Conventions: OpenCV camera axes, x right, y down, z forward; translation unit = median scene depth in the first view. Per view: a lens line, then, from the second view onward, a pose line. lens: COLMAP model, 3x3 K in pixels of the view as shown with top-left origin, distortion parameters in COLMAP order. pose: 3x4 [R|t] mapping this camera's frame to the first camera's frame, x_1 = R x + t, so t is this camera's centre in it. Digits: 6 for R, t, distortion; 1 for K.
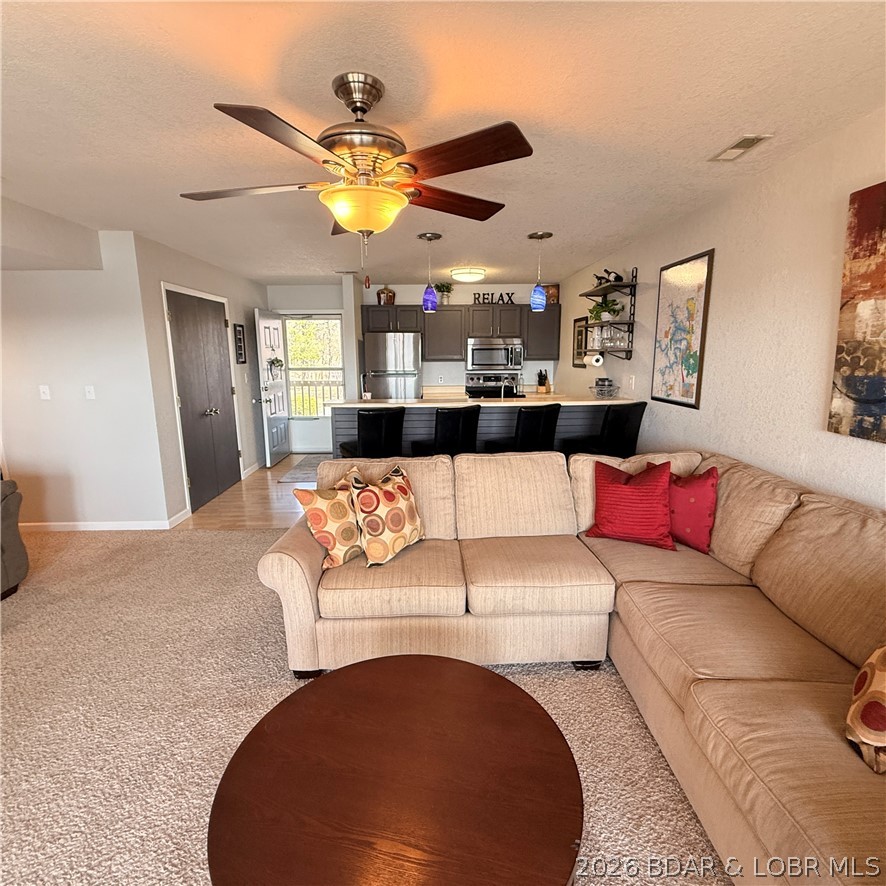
lens RADIAL K [[471.6, 0, 442.4], [0, 471.6, 441.3], [0, 0, 1]] dist [0.001500, 0.002221]
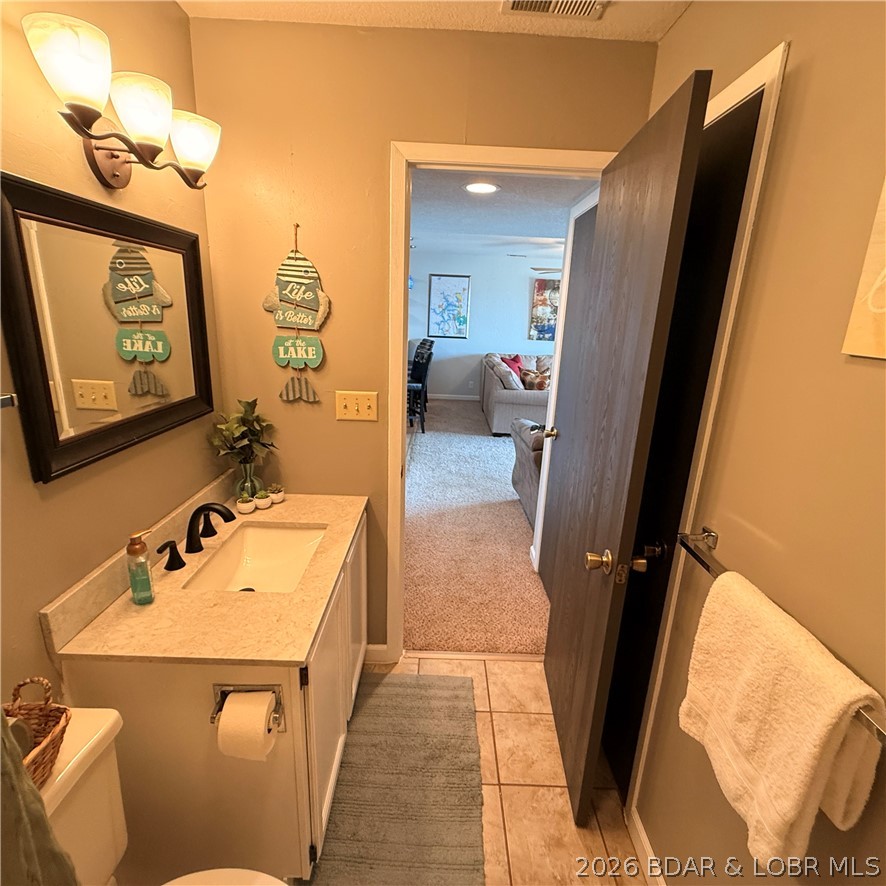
lens RADIAL K [[471.6, 0, 442.5], [0, 471.6, 444.5], [0, 0, 1]] dist [0.001500, 0.002221]
pose [[0.030190, -0.262394, 0.964488, -2.043766], [0.143400, 0.956083, 0.255619, -0.189830], [-0.989204, 0.130591, 0.066491, 1.027625]]
